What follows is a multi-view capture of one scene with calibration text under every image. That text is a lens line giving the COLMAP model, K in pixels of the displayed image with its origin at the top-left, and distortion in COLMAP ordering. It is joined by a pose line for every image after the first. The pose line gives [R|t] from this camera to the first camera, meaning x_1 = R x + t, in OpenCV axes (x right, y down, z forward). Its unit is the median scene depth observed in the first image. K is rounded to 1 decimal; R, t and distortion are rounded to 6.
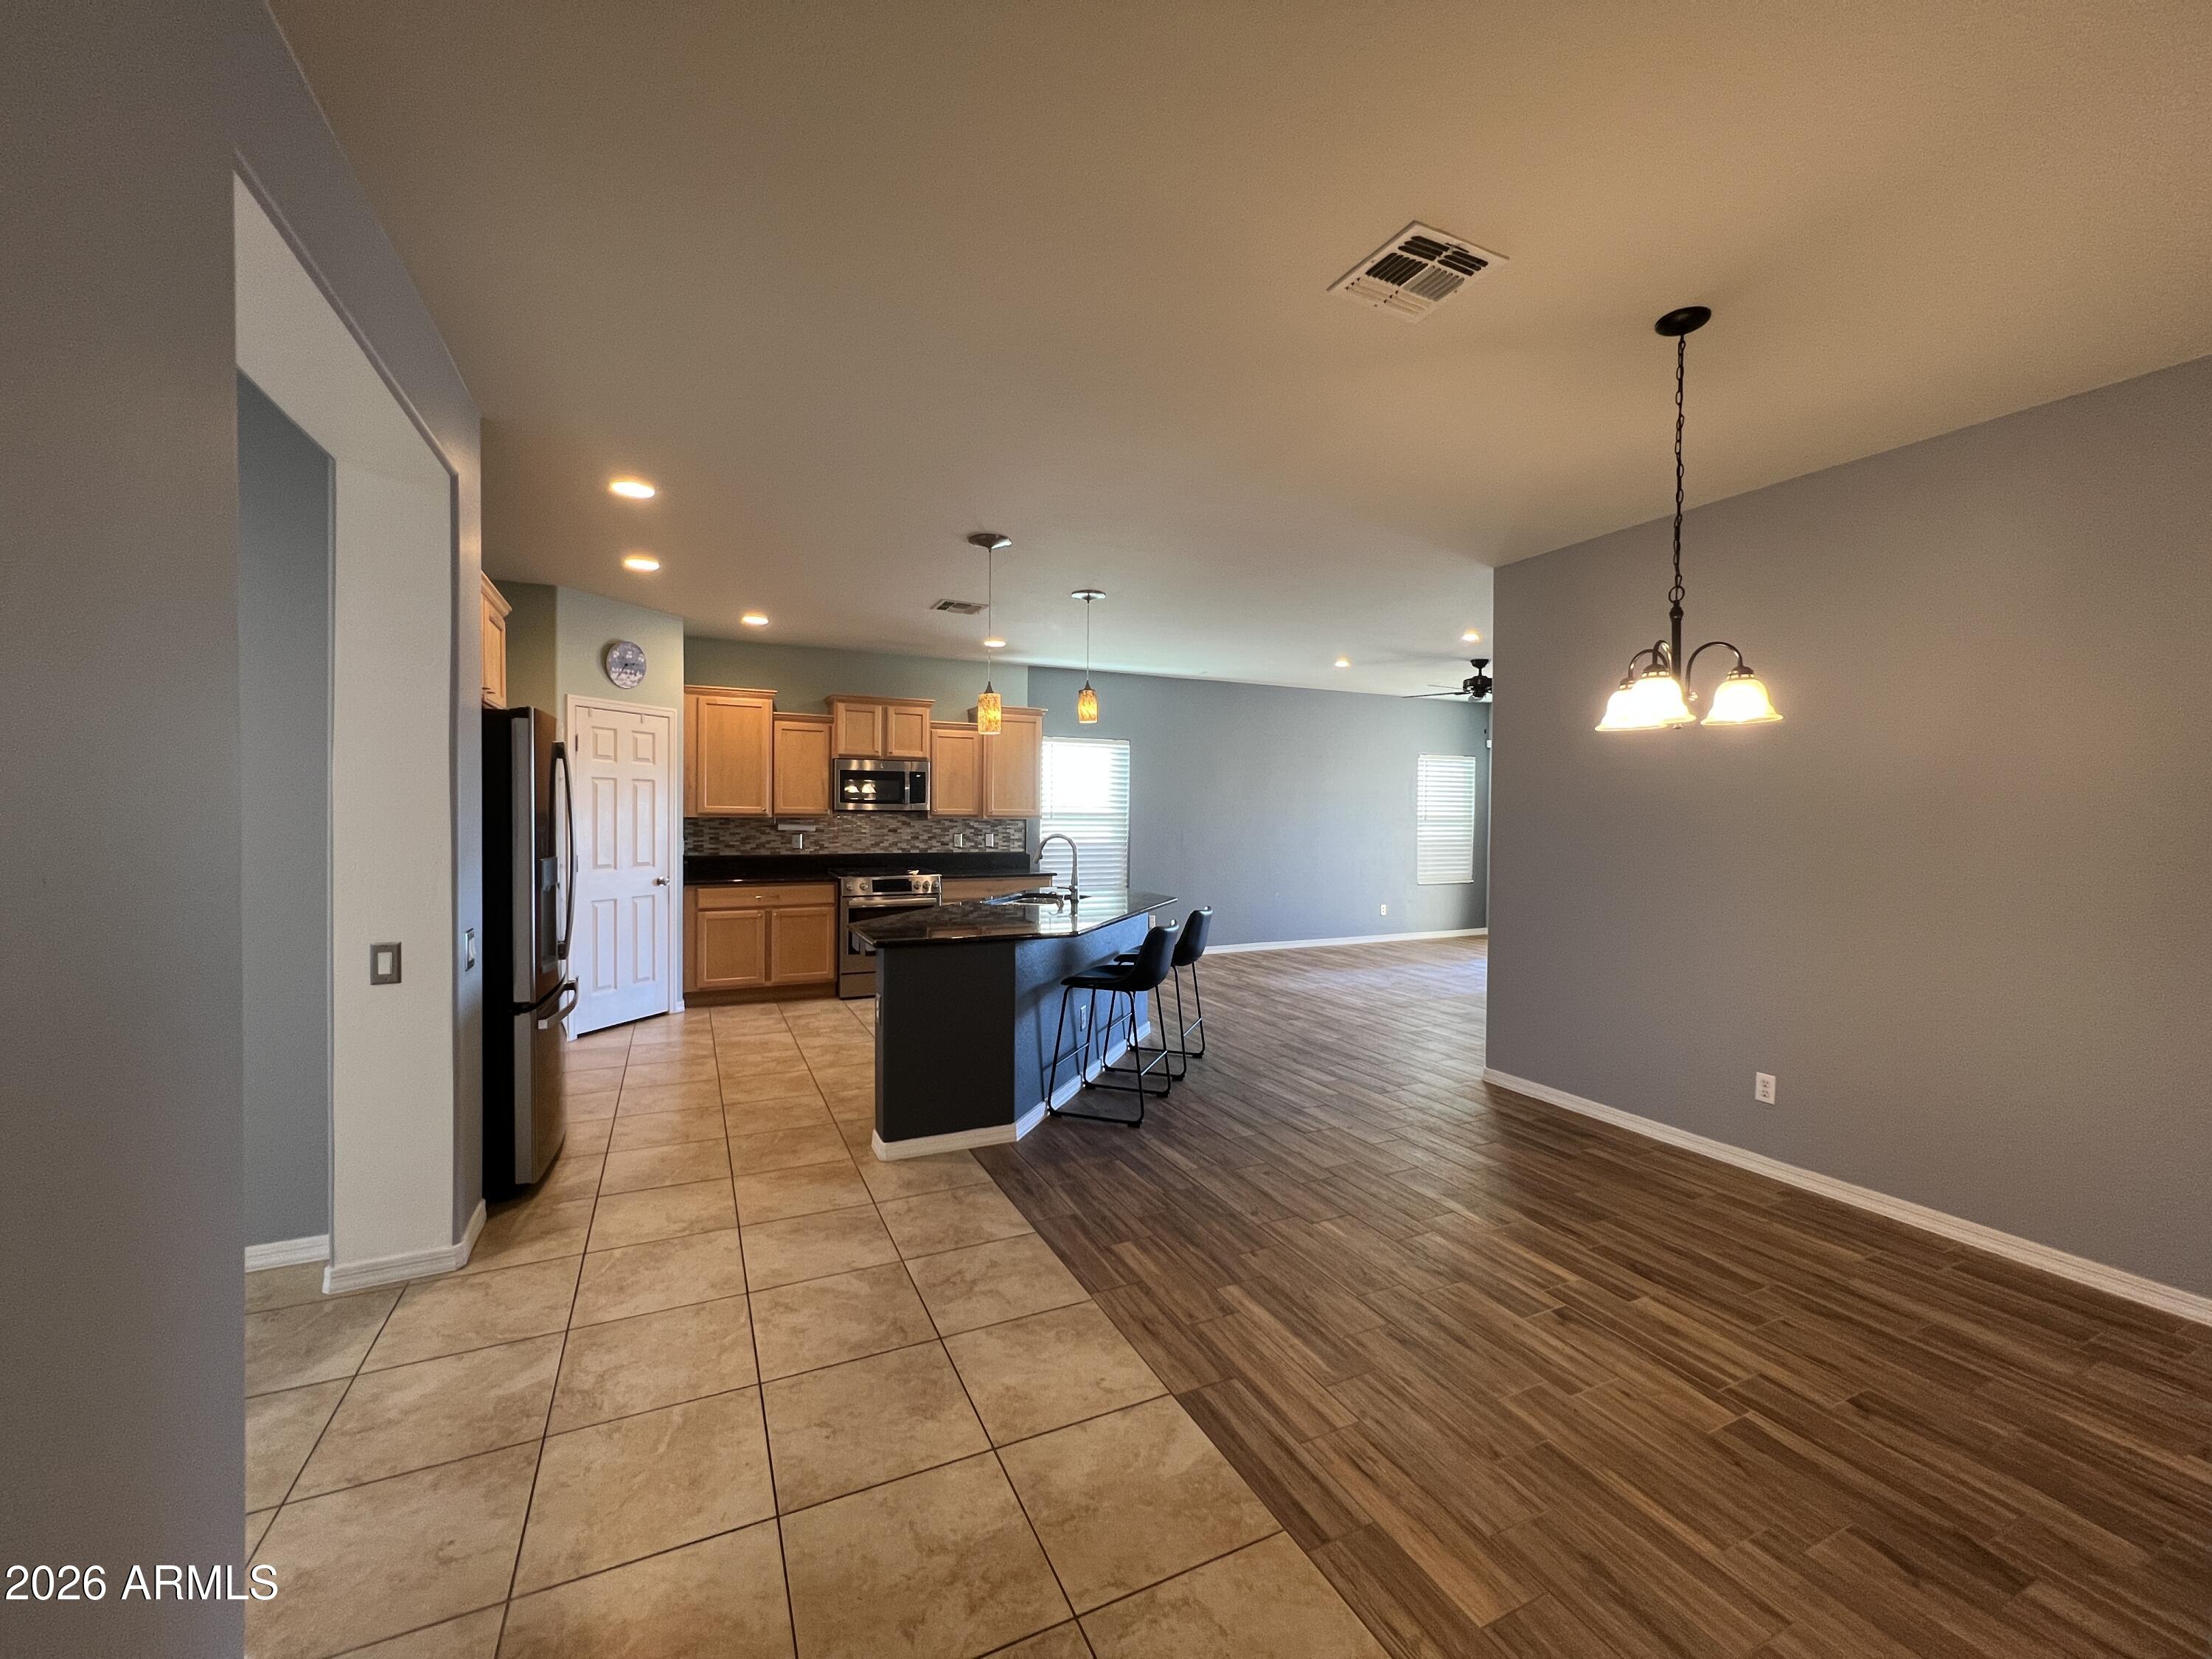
lens RADIAL K [[886.5, 0, 1103.9], [0, 886.5, 825.7], [0, 0, 1]] dist [-0.002152, 0.000919]
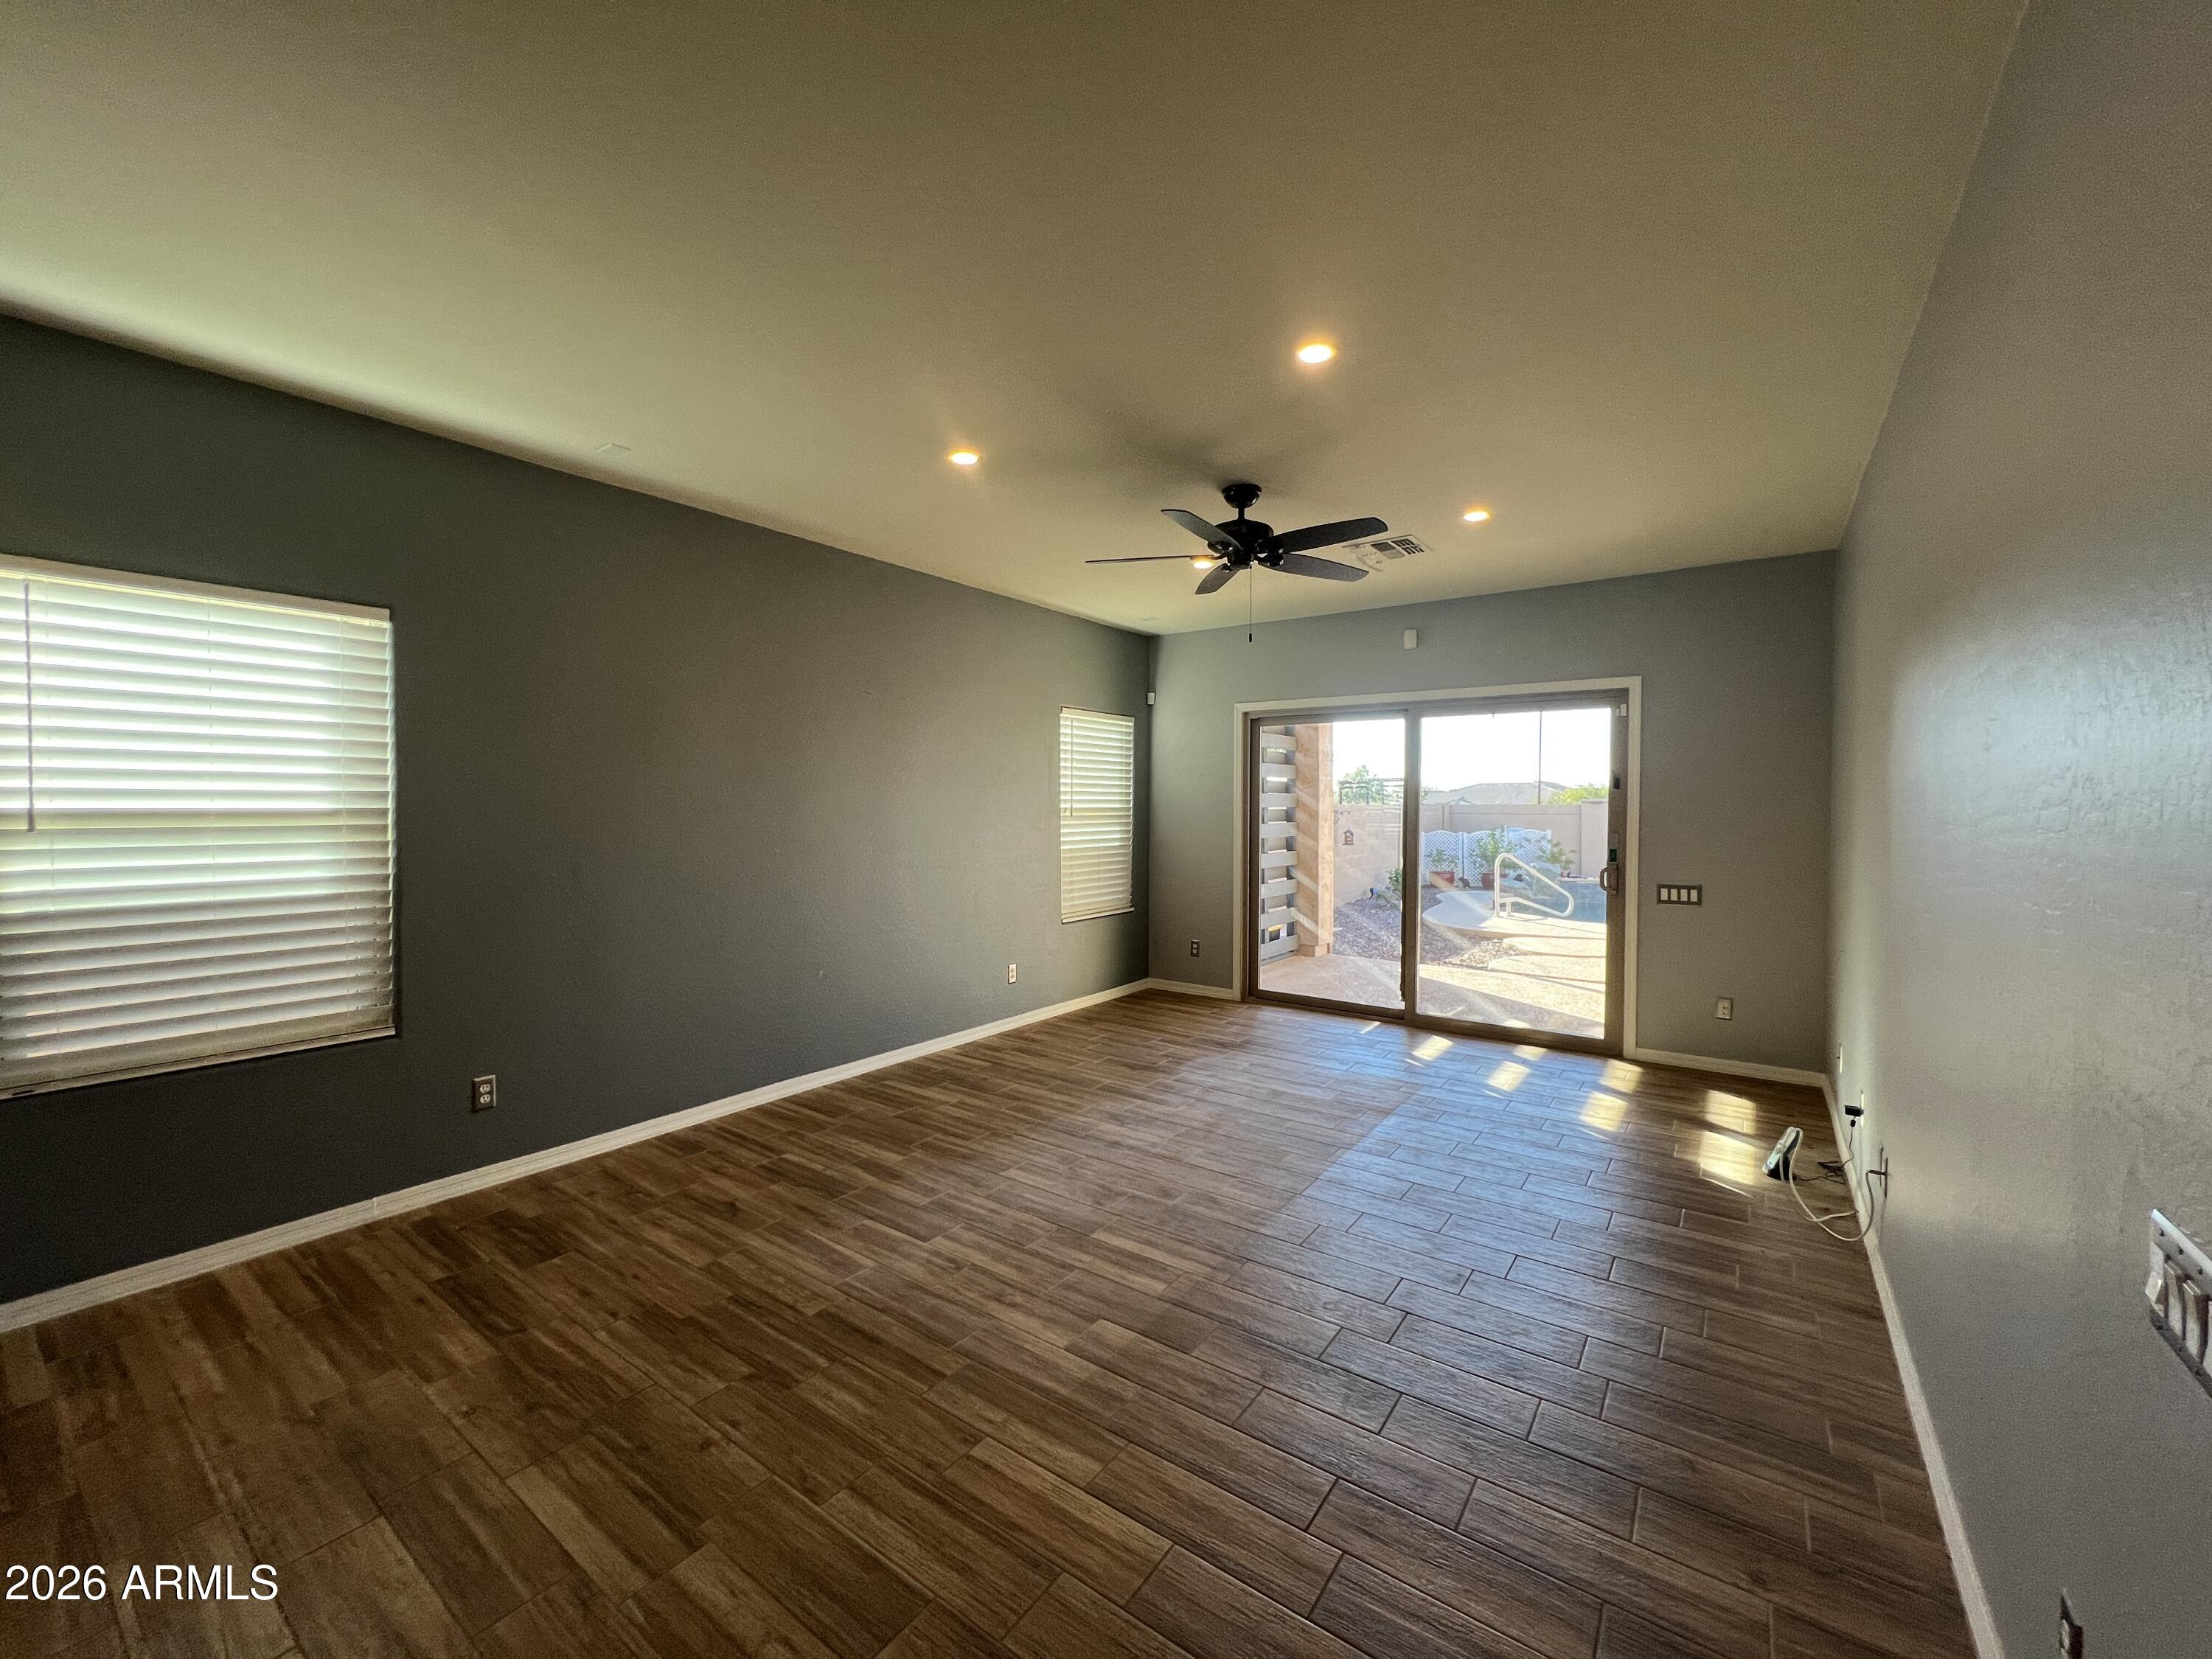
lens RADIAL K [[886.5, 0, 1103.9], [0, 886.5, 825.7], [0, 0, 1]] dist [-0.002152, 0.000919]
pose [[0.878815, -0.016712, 0.476869, 0.149128], [0.011578, 0.999839, 0.013702, -0.012660], [-0.477021, -0.006521, 0.878868, 0.733931]]
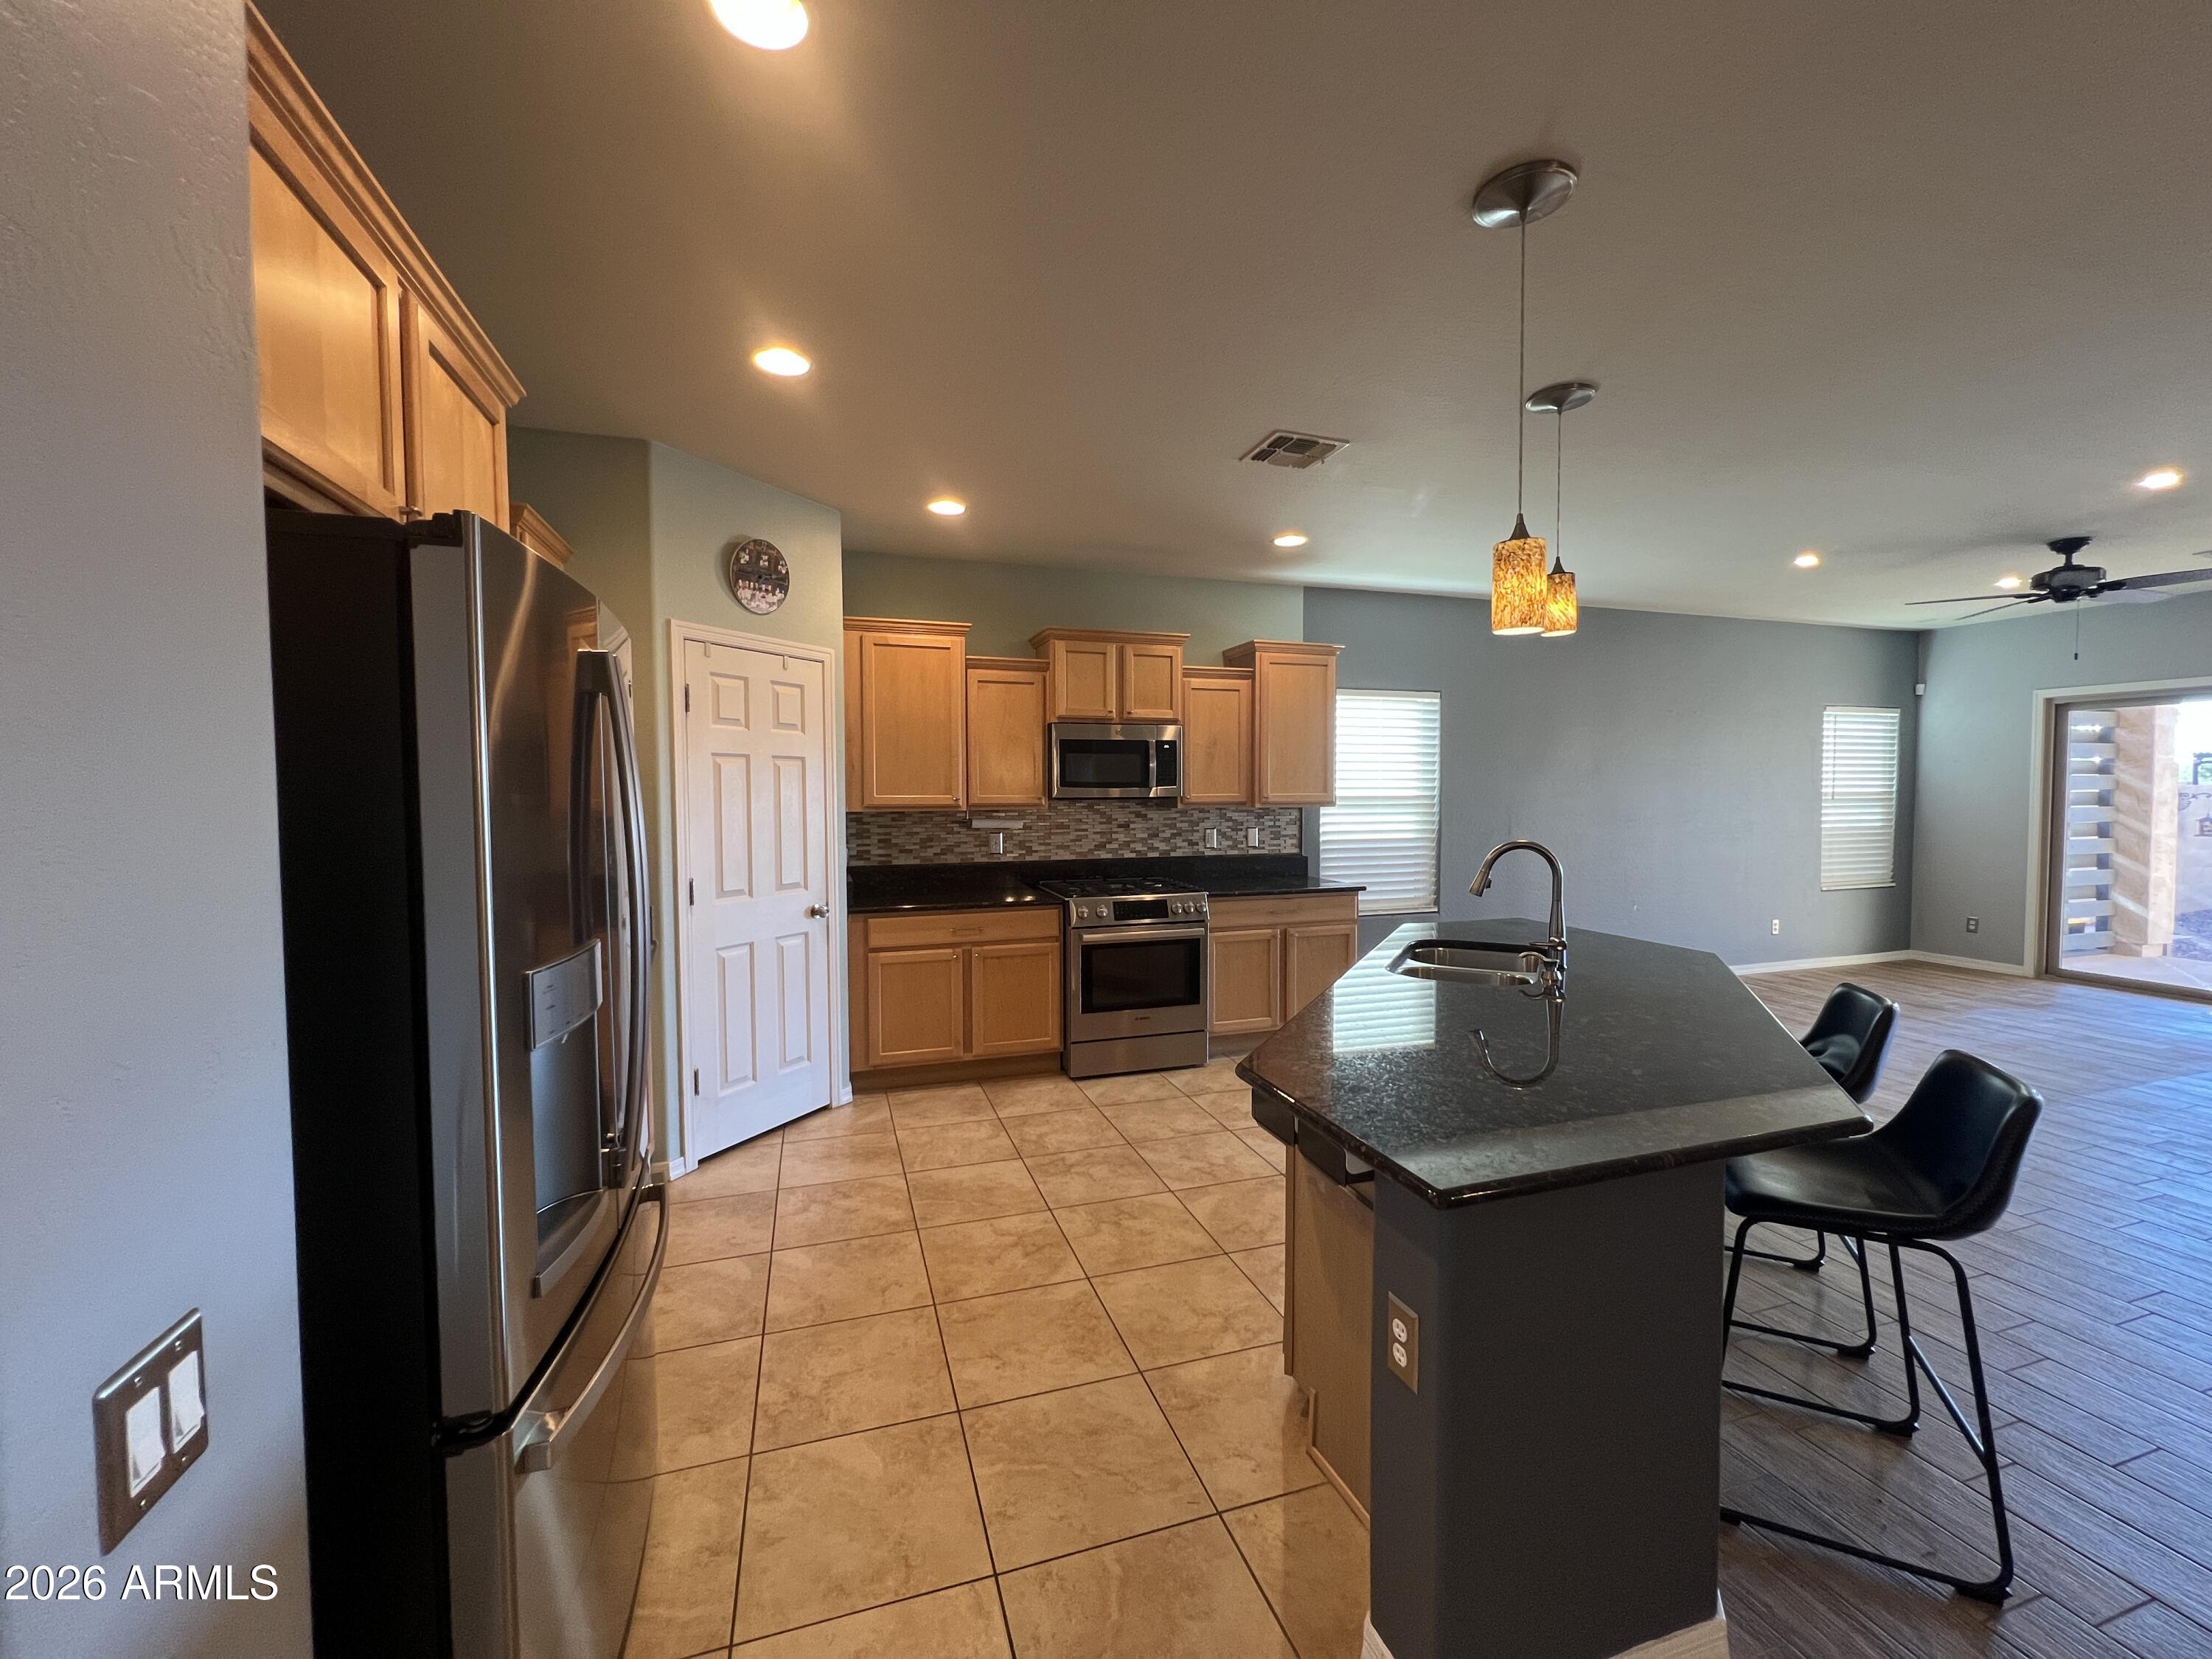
lens RADIAL K [[886.5, 0, 1103.9], [0, 886.5, 825.7], [0, 0, 1]] dist [-0.002152, 0.000919]
pose [[0.991128, -0.008054, -0.132667, -0.191709], [0.011176, 0.999678, 0.022803, -0.012745], [0.132440, -0.024083, 0.990898, 0.360549]]
